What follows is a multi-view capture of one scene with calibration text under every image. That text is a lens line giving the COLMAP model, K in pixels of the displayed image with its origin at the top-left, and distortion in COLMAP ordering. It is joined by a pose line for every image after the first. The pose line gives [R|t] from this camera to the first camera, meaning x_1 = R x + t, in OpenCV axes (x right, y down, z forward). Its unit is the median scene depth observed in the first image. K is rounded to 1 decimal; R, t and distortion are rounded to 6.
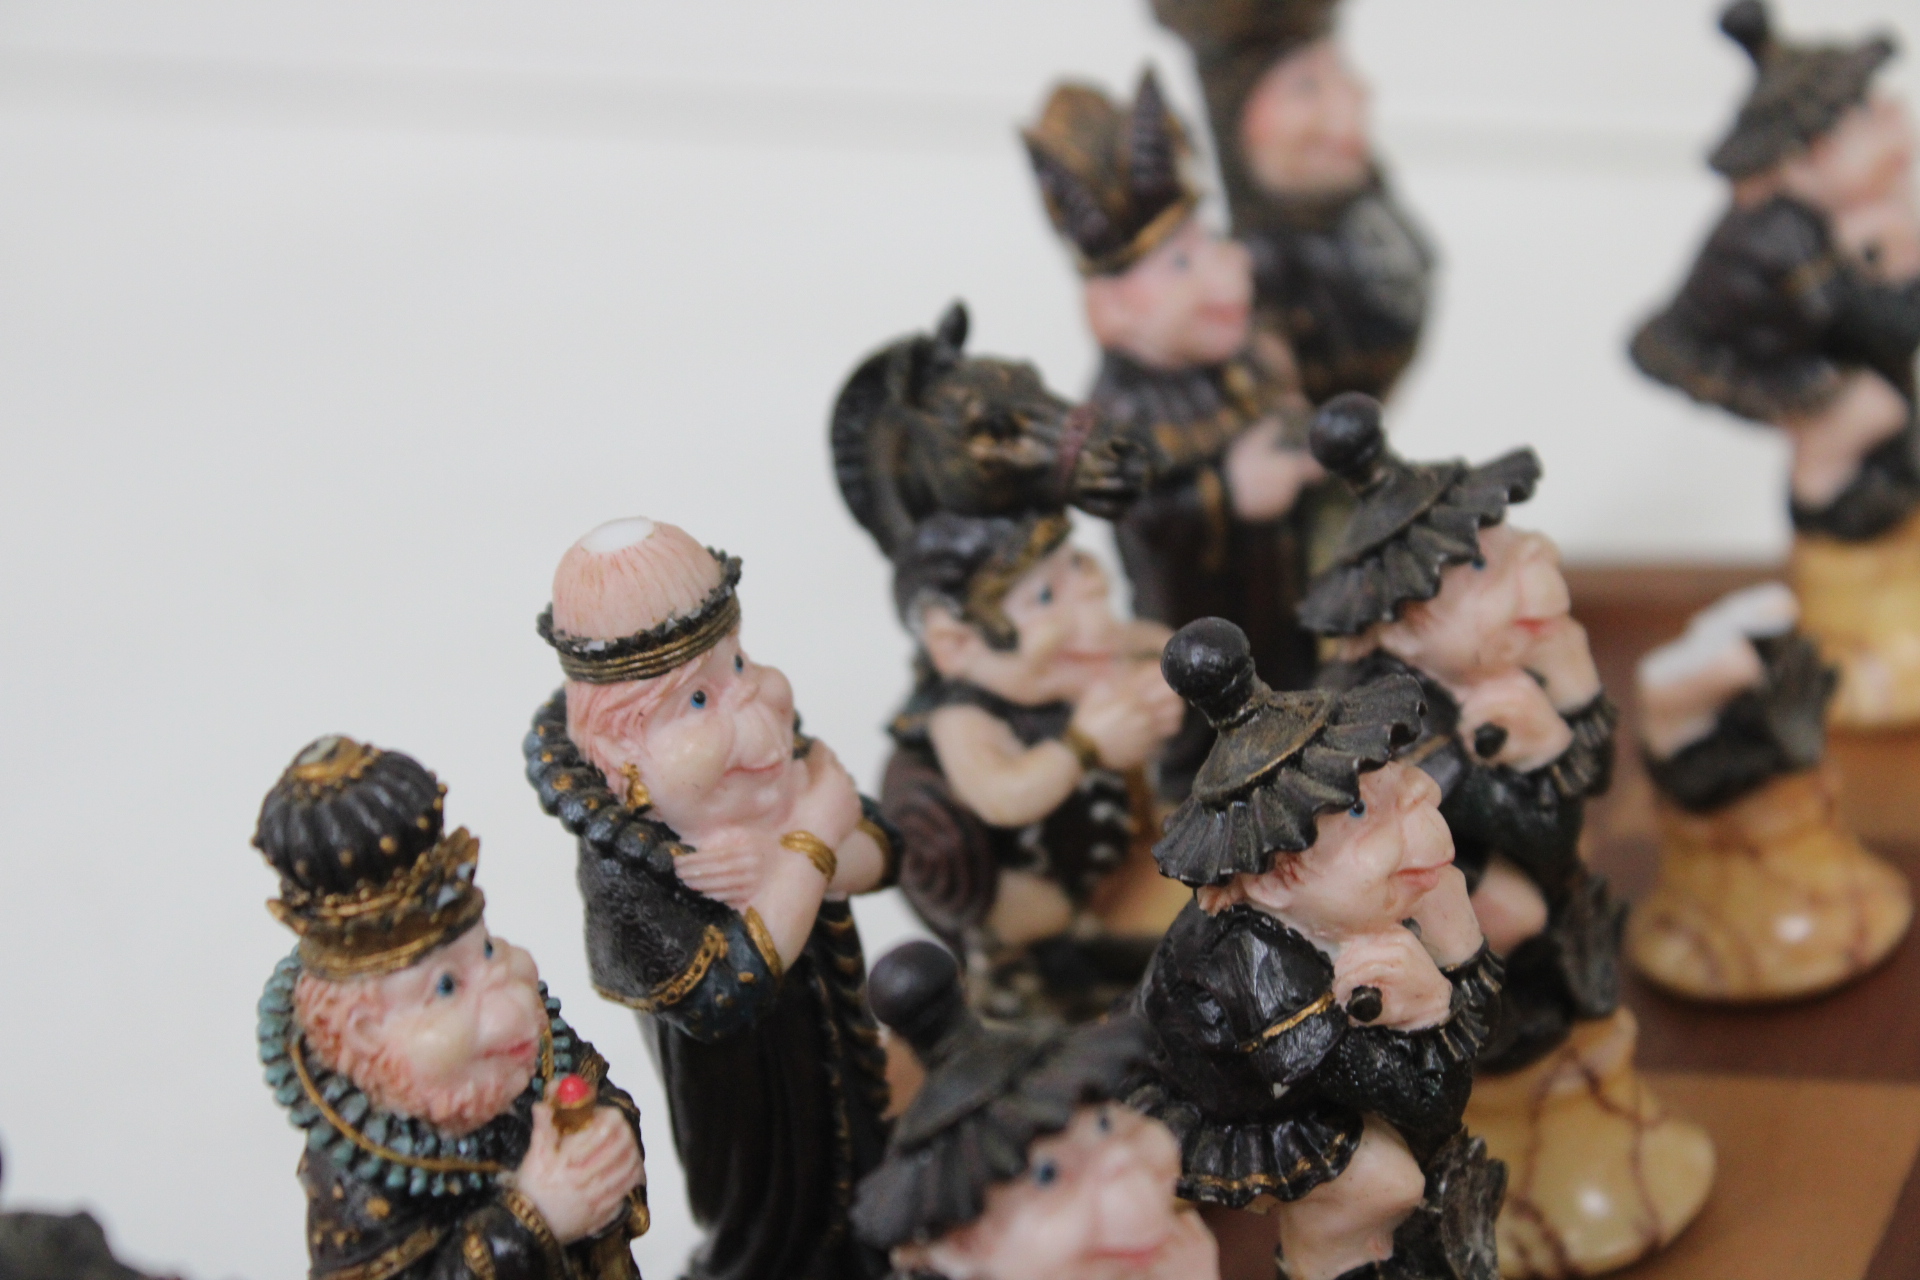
lens RADIAL K [[4768.5, 0, 960.0], [0, 4768.5, 640.0], [0, 0, 1]] dist [0.165243, 0.108641]
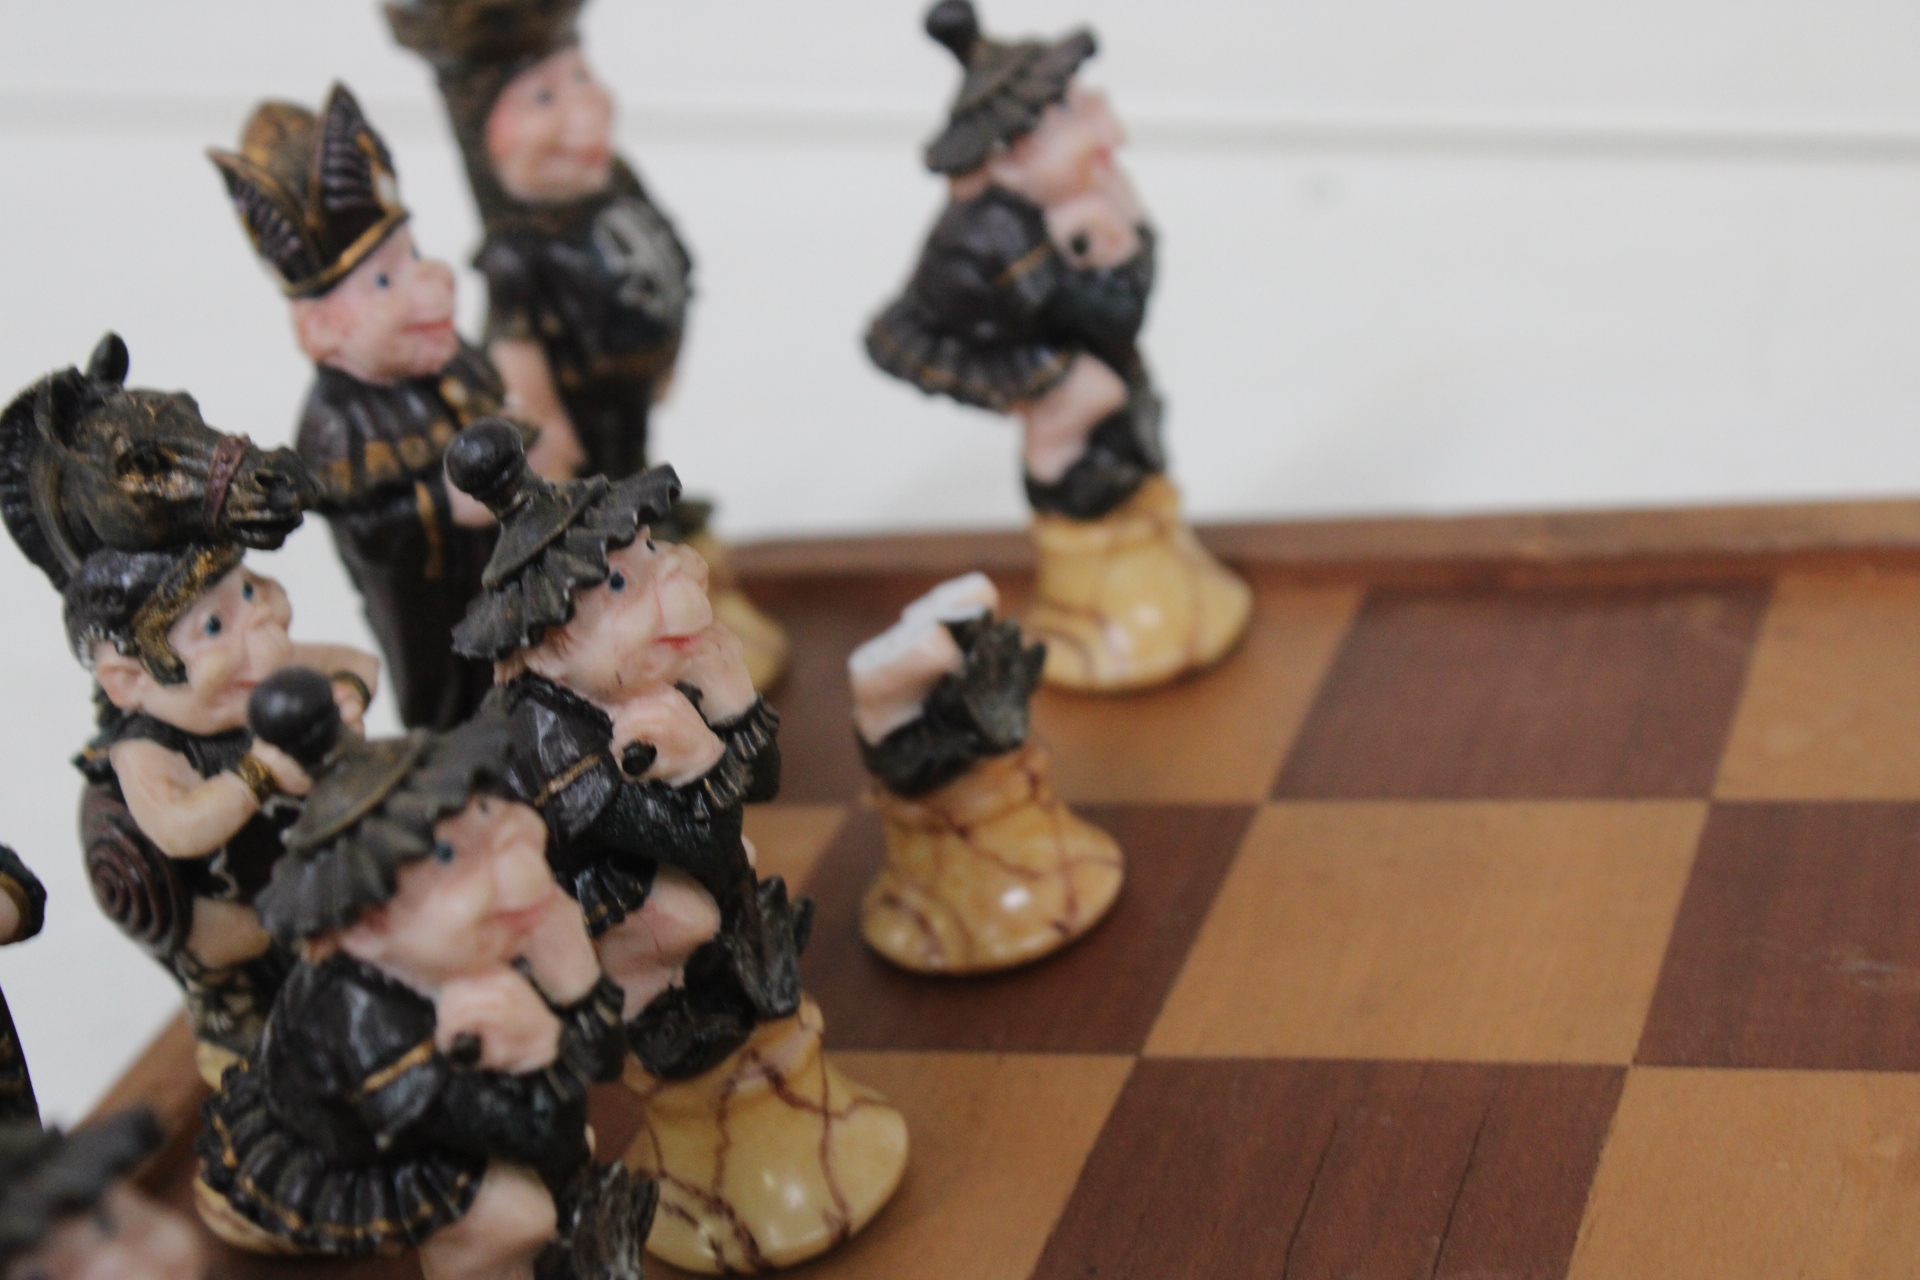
lens RADIAL K [[4055.7, 0, 960.0], [0, 4055.7, 640.0], [0, 0, 1]] dist [0.053065, 0.151169]
pose [[0.996759, -0.044270, 0.067171, 0.116753], [0.042270, 0.998628, 0.030915, -0.026224], [-0.068447, -0.027976, 0.997262, 0.137653]]
